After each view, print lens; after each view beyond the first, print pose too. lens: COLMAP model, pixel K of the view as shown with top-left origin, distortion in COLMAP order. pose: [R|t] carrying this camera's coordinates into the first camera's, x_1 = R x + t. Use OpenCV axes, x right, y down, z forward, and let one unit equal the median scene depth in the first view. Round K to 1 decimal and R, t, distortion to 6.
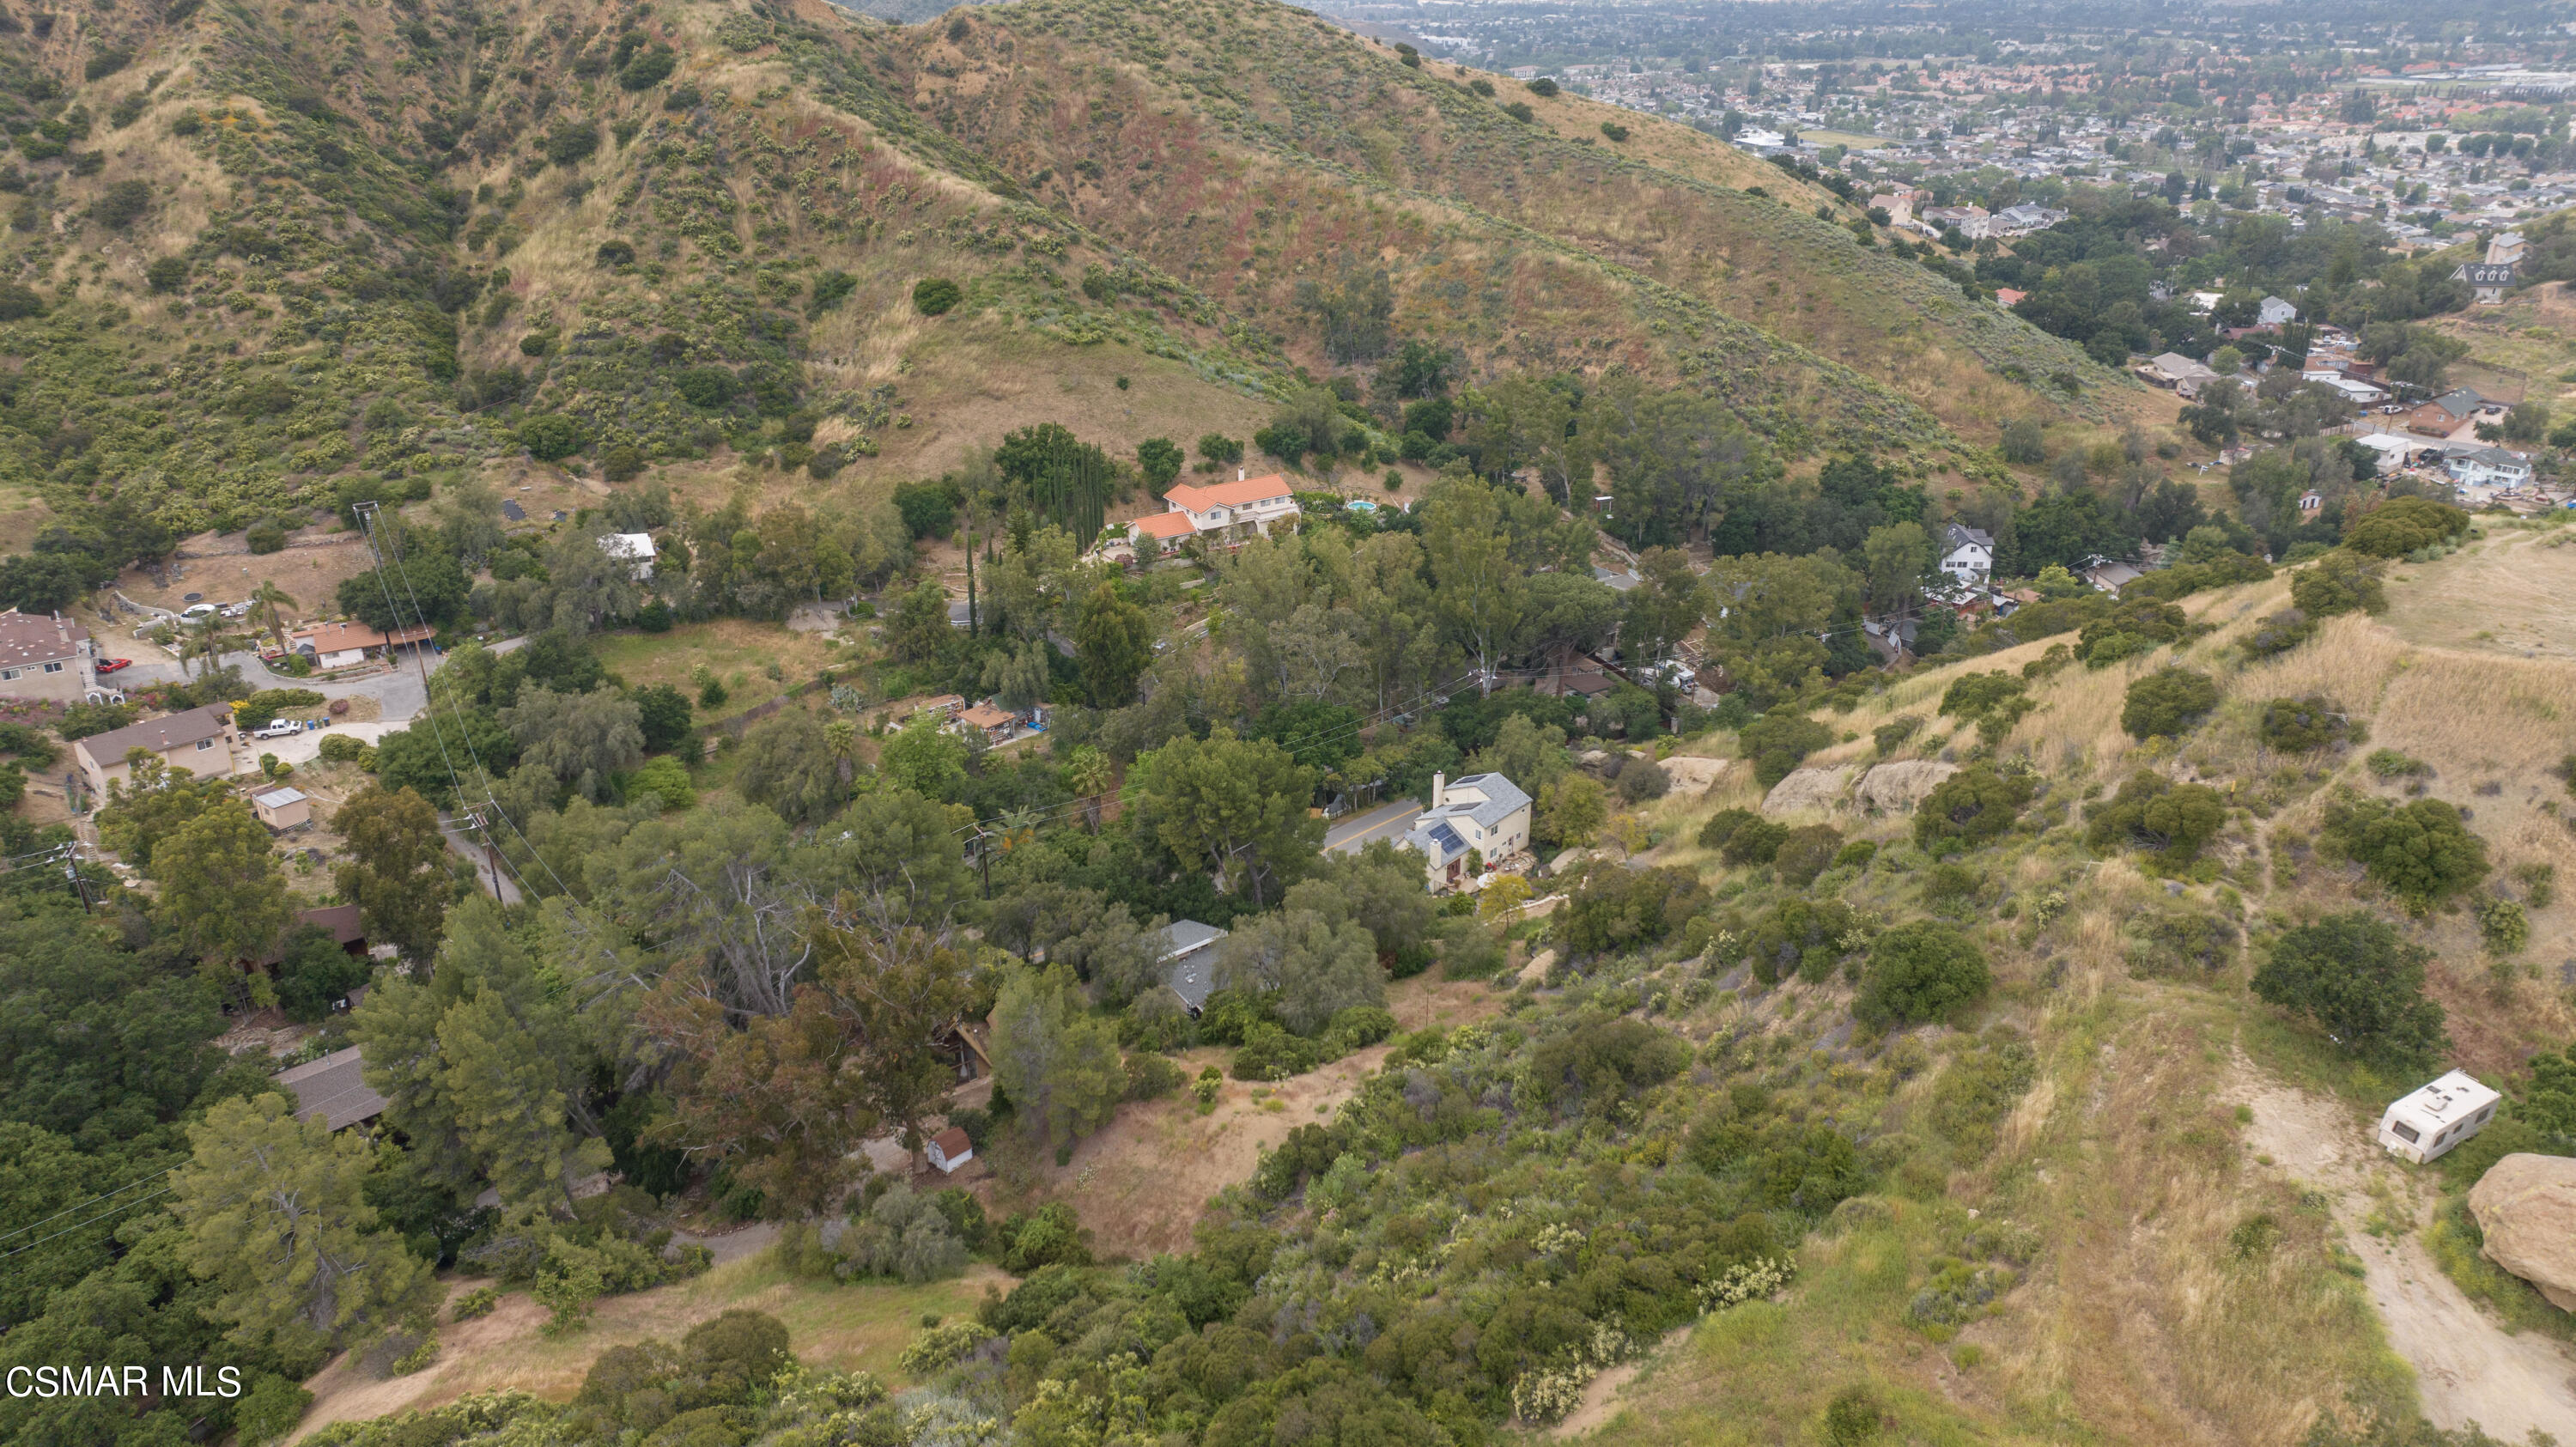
lens RADIAL K [[1798.8, 0, 1296.3], [0, 1798.8, 739.0], [0, 0, 1]] dist [-0.033691, 0.032076]
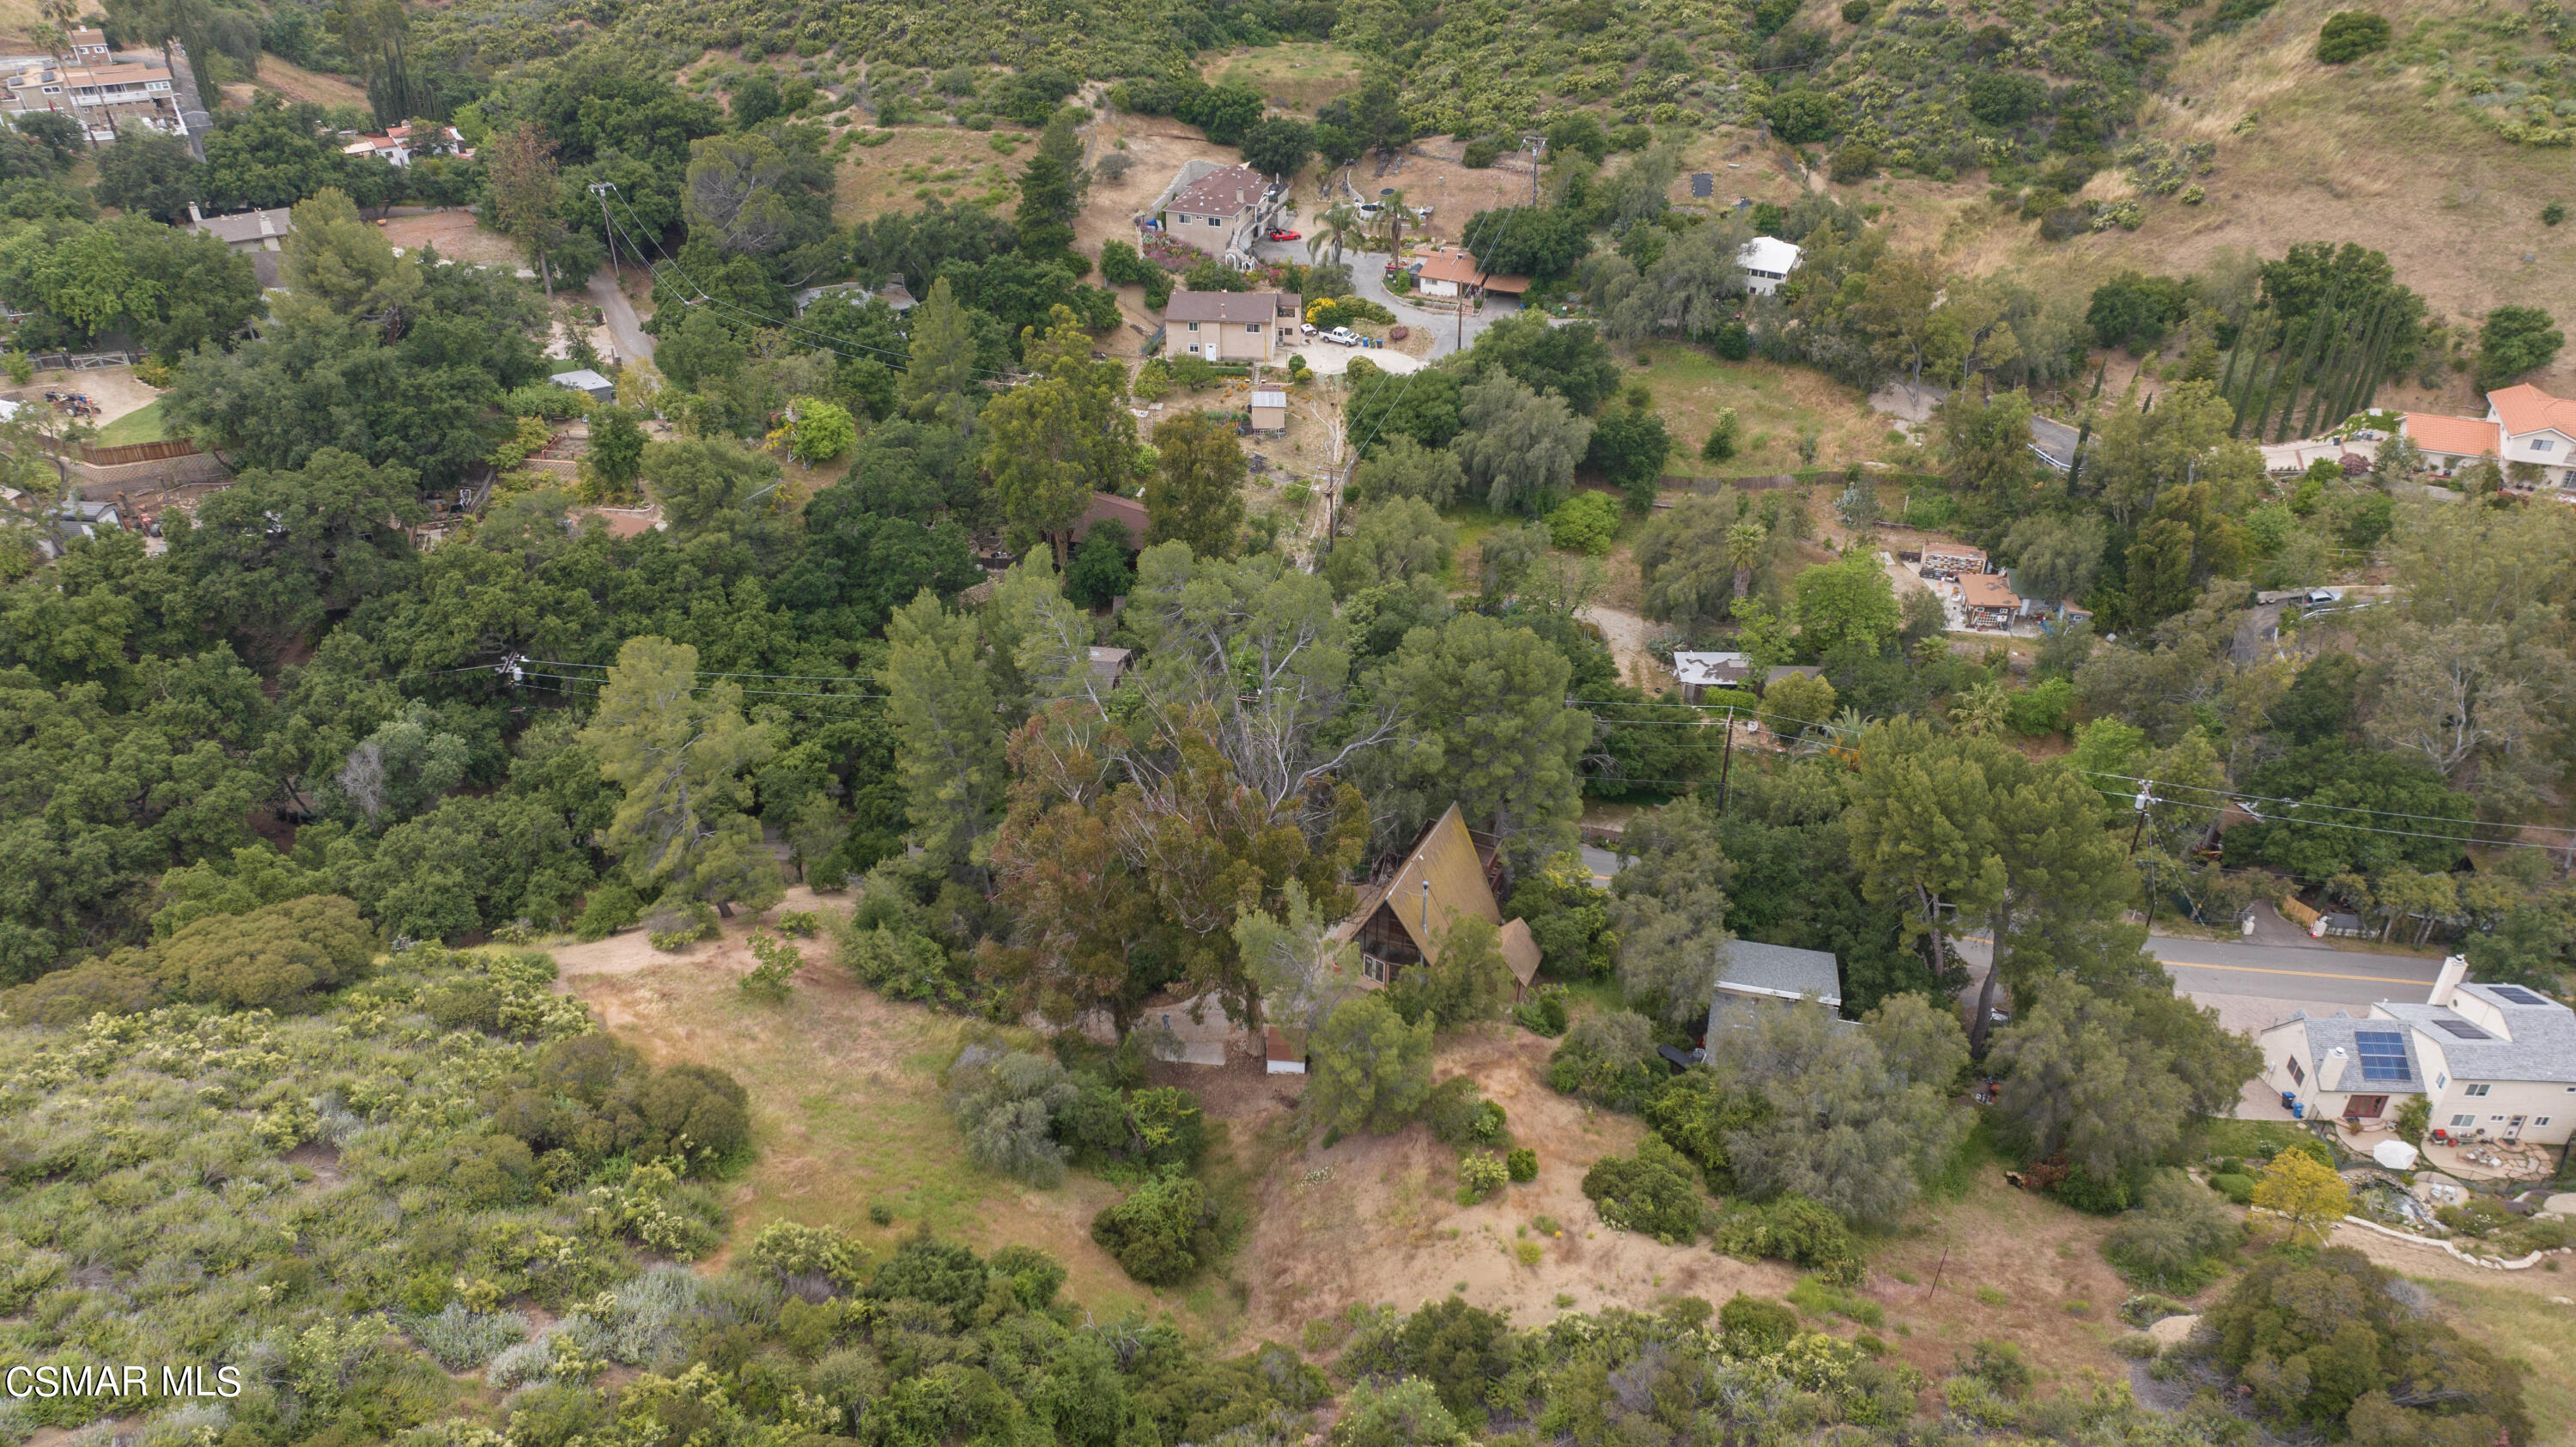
lens RADIAL K [[1798.8, 0, 1295.2], [0, 1798.8, 724.0], [0, 0, 1]] dist [-0.033691, 0.032076]
pose [[0.618524, 0.429206, -0.658187, 0.171309], [-0.320979, 0.902574, 0.286935, -0.085365], [0.717217, 0.033788, 0.696031, 0.255870]]
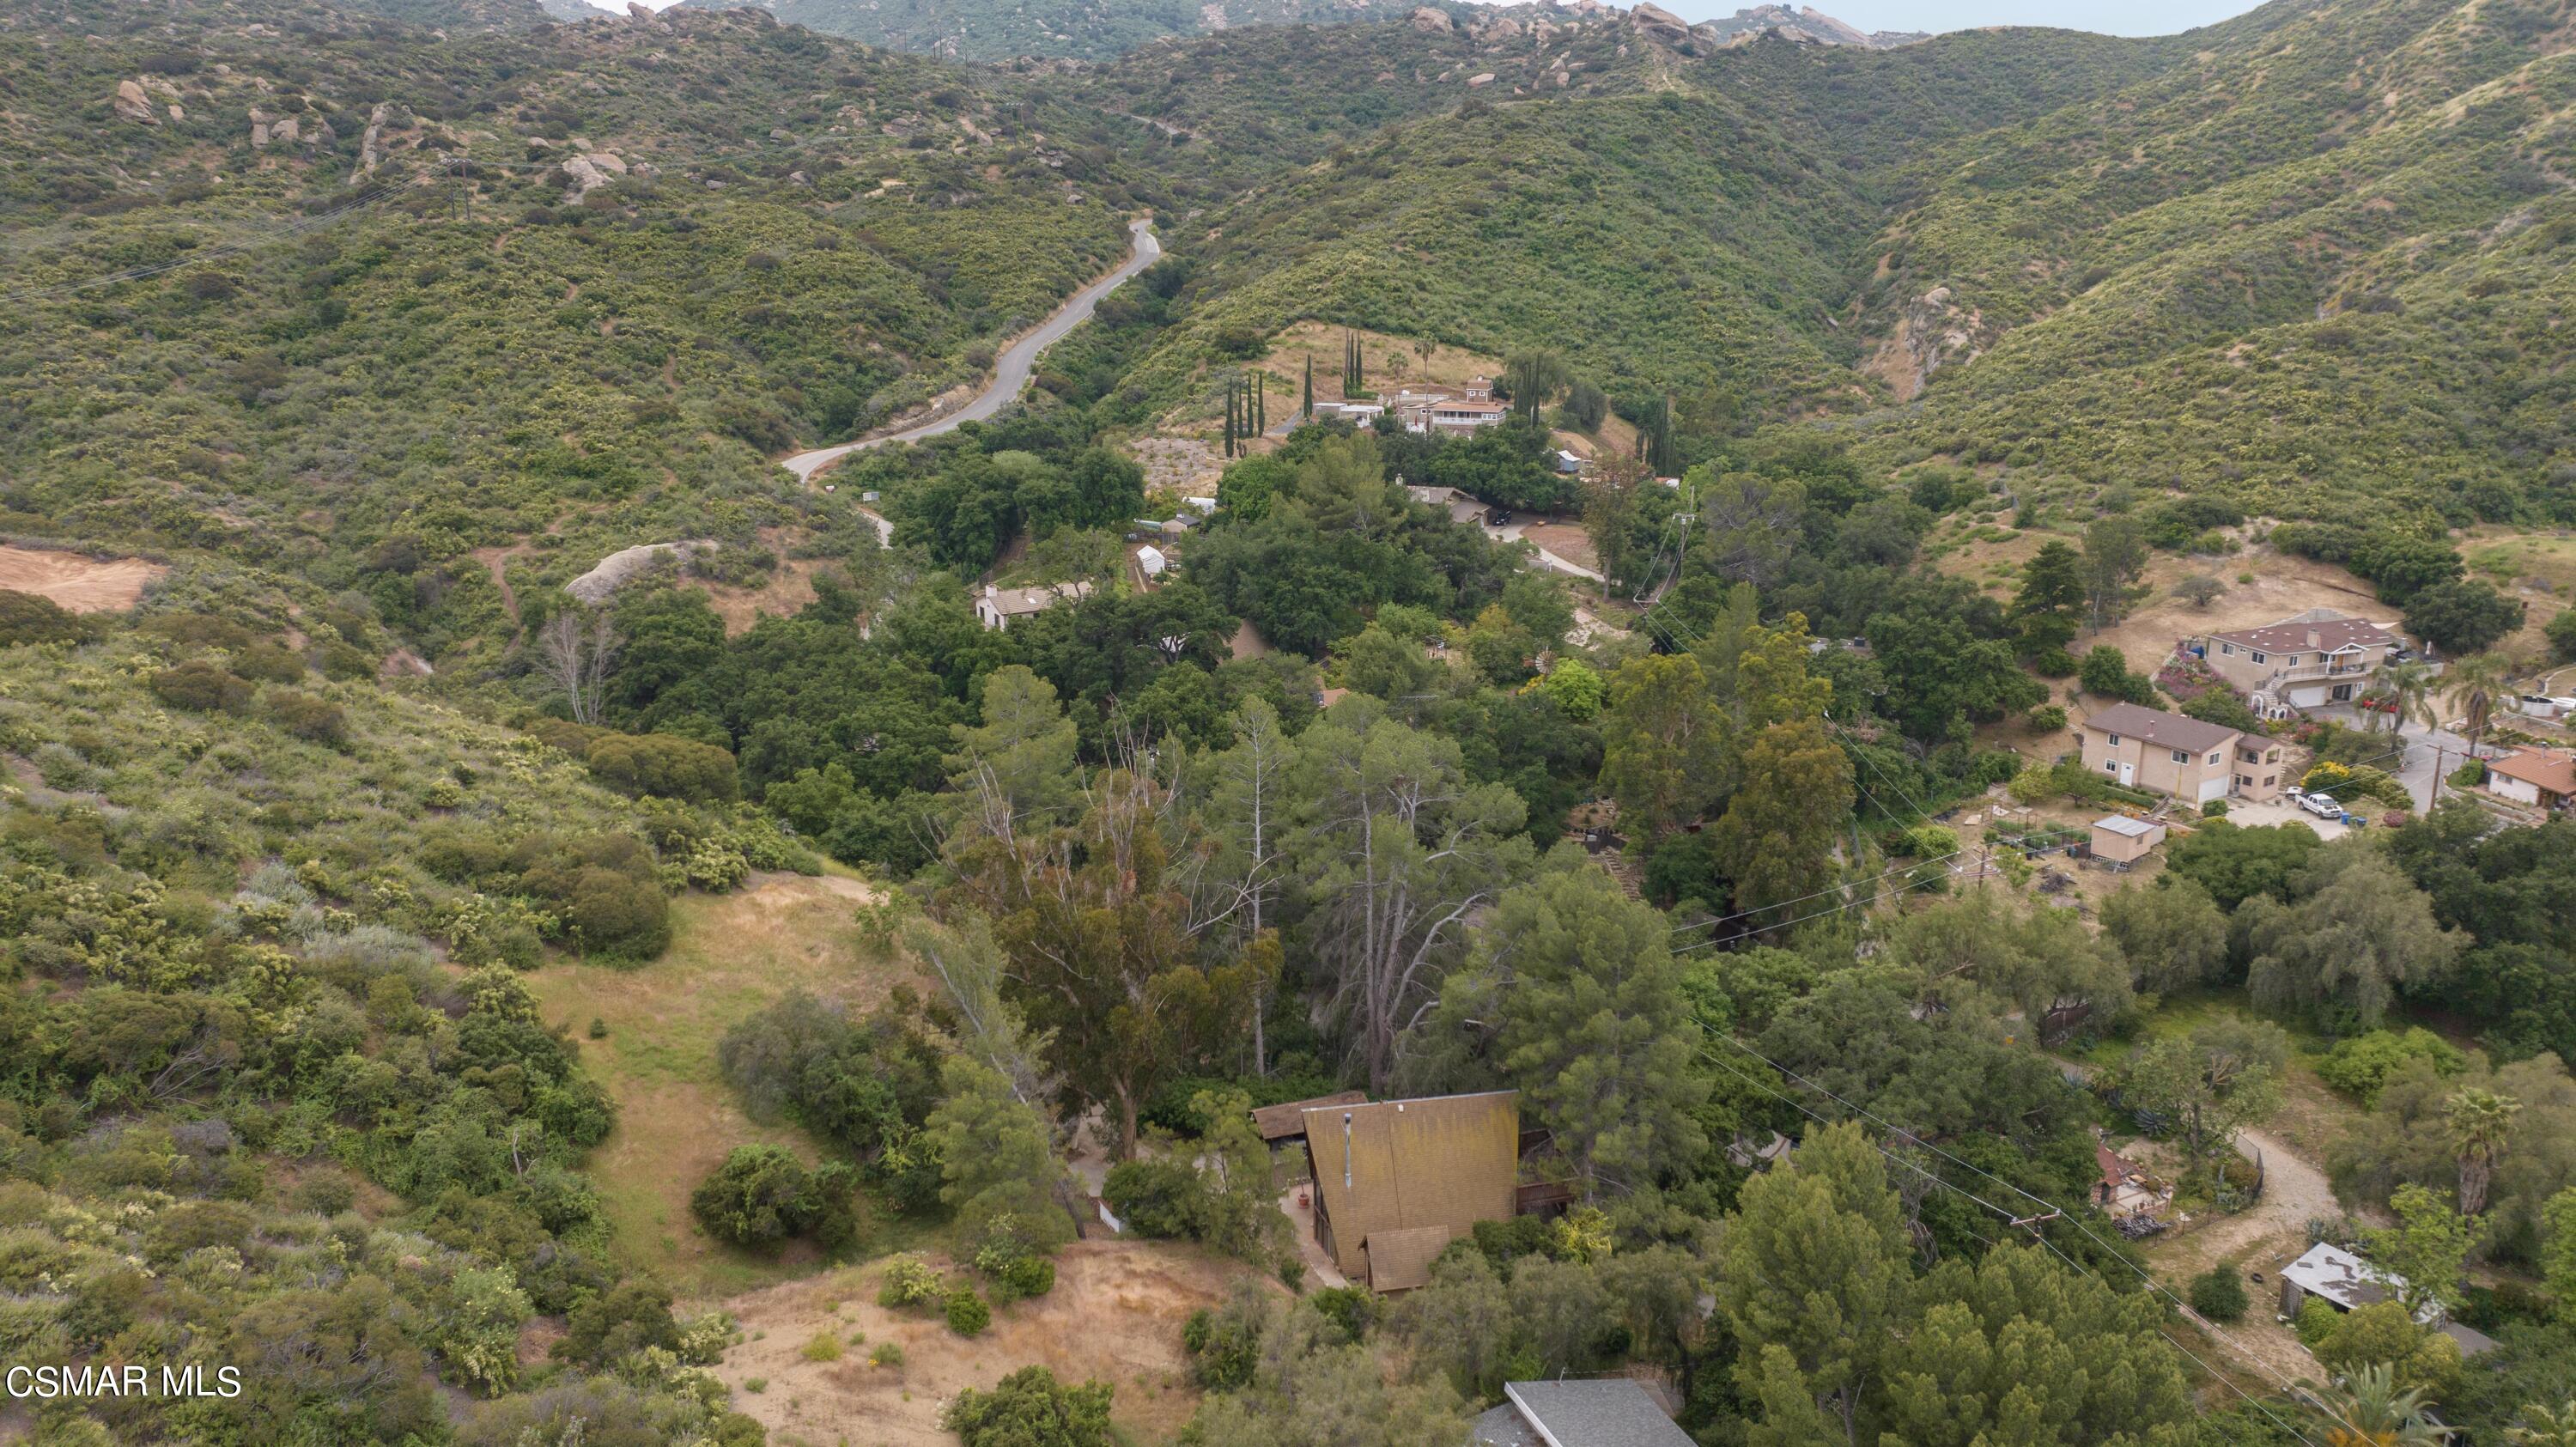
lens RADIAL K [[1798.8, 0, 1293.7], [0, 1798.8, 728.2], [0, 0, 1]] dist [-0.033691, 0.032076]
pose [[-0.266068, 0.267341, -0.926140, 0.245163], [-0.382524, 0.852604, 0.356009, -0.130820], [0.884807, 0.448994, -0.124586, 0.636916]]
